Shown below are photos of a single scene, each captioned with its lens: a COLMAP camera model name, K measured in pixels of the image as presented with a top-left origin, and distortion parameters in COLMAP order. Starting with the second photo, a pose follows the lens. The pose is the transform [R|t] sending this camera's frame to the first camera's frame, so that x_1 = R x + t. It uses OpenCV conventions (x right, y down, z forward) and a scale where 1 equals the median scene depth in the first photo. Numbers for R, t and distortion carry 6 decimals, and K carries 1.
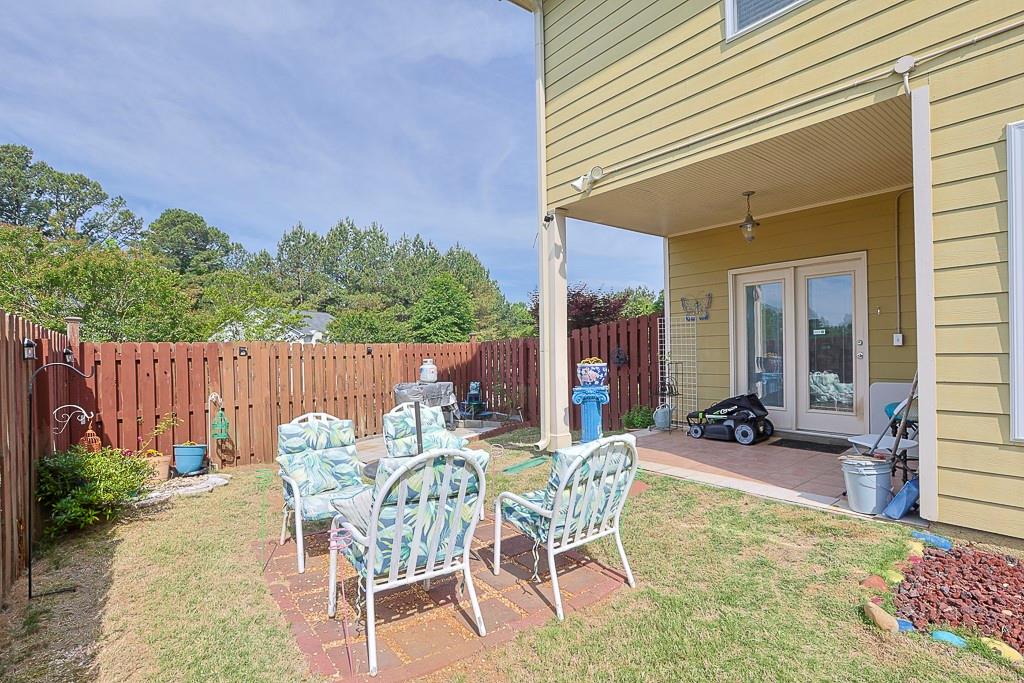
lens RADIAL K [[501.1, 0, 511.6], [0, 501.1, 347.1], [0, 0, 1]] dist [-0.046664, 0.018978]
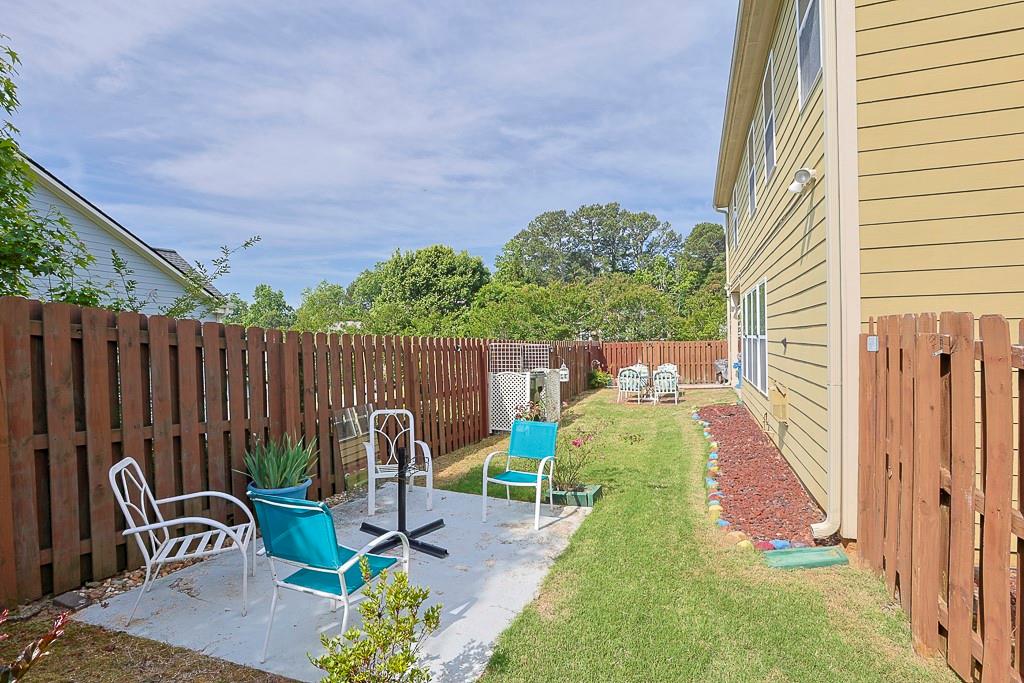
lens RADIAL K [[501.1, 0, 512.1], [0, 501.1, 345.3], [0, 0, 1]] dist [-0.046664, 0.018978]
pose [[0.531557, 0.011945, -0.846939, 0.164238], [0.024184, 0.999279, 0.029272, -0.010553], [0.846677, -0.036042, 0.530884, -0.131561]]
